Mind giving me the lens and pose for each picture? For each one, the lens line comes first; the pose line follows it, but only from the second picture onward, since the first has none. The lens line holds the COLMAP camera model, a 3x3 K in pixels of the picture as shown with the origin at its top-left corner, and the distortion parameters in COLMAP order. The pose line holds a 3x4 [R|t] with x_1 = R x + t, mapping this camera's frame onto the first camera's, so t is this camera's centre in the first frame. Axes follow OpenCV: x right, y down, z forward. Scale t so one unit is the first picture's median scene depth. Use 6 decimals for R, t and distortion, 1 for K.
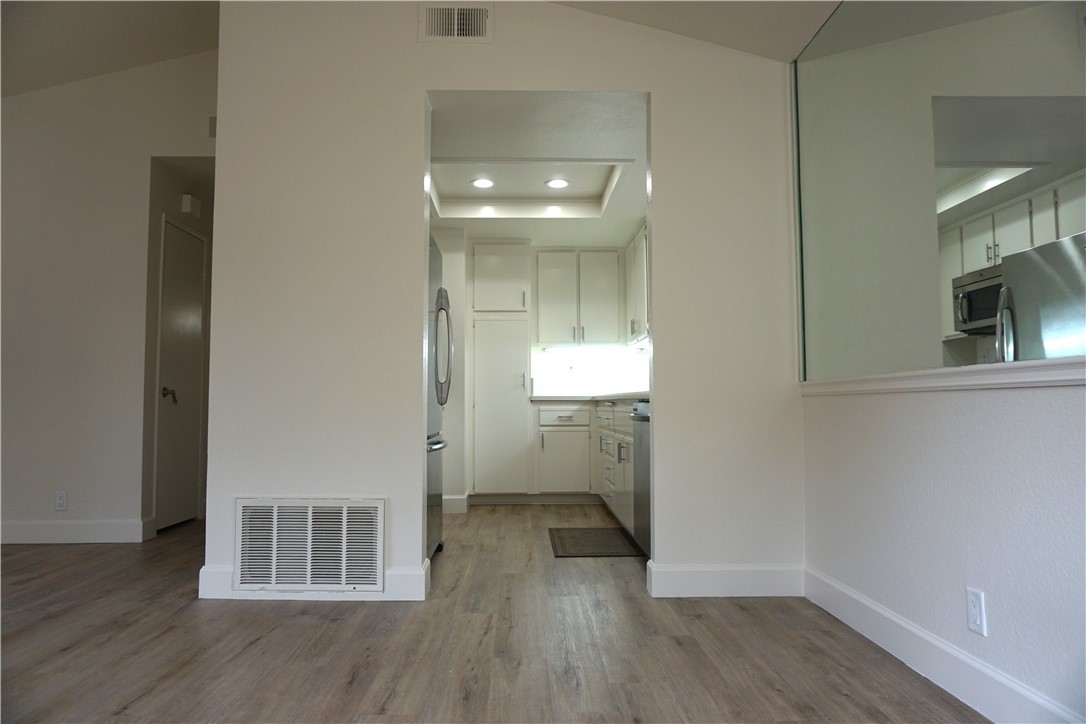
lens RADIAL K [[727.7, 0, 547.6], [0, 727.7, 359.9], [0, 0, 1]] dist [-0.051686, 0.037267]
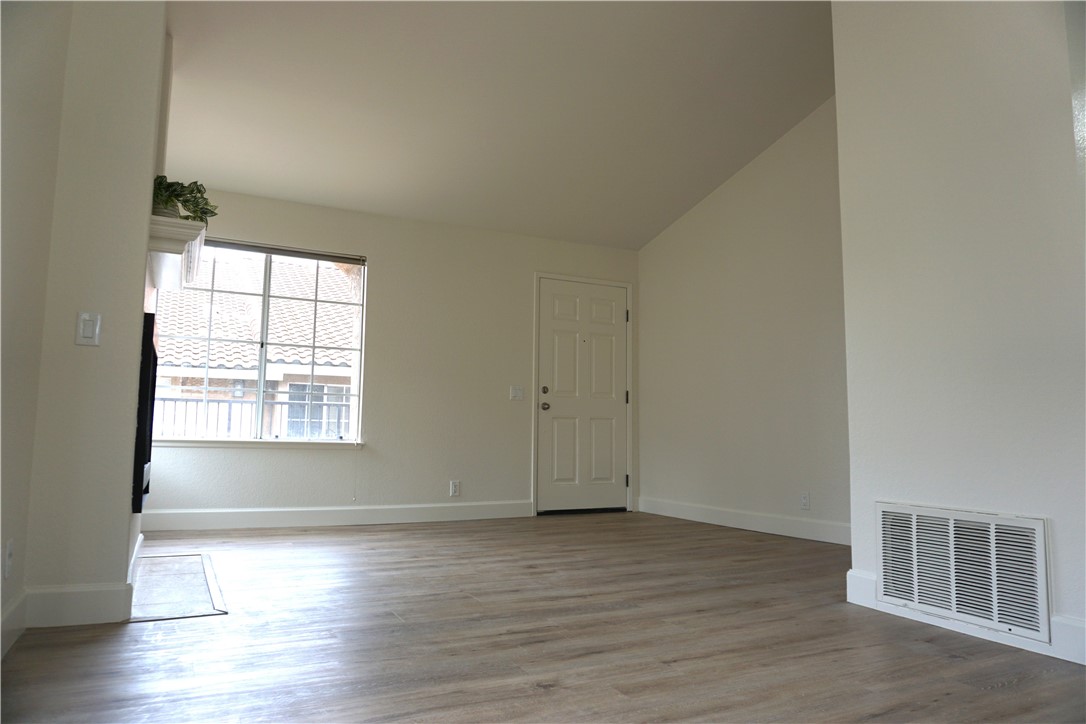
lens RADIAL K [[727.7, 0, 539.3], [0, 727.7, 363.4], [0, 0, 1]] dist [-0.051686, 0.037267]
pose [[0.422494, -0.082739, -0.902581, 0.243854], [0.050519, 0.996426, -0.067694, 0.054115], [0.904957, -0.016997, 0.425164, 0.209822]]
